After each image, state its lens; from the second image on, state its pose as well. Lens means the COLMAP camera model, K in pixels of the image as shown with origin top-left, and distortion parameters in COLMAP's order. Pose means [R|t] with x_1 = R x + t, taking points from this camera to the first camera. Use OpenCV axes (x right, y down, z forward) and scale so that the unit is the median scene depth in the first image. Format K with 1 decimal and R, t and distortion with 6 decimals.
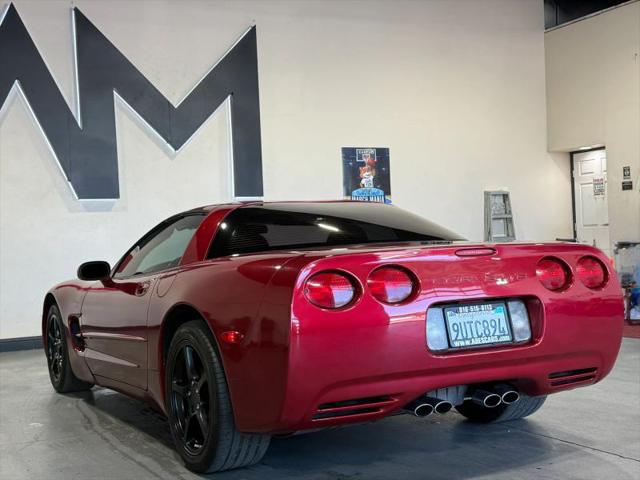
lens RADIAL K [[878.9, 0, 321.3], [0, 878.9, 251.7], [0, 0, 1]] dist [0.155744, -0.020044]
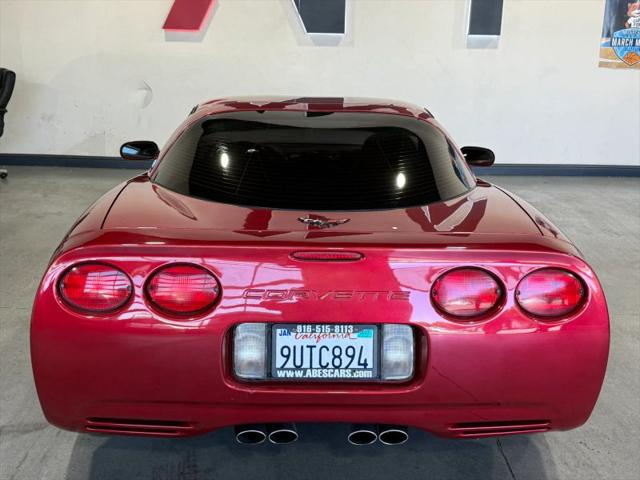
lens RADIAL K [[753.4, 0, 320.0], [0, 753.4, 240.0], [0, 0, 1]] dist [0.207054, -0.479817]
pose [[0.885342, 0.179074, -0.429070, 0.366219], [-0.063418, 0.960738, 0.270111, -0.150154], [0.460594, -0.211930, 0.861939, 0.409854]]
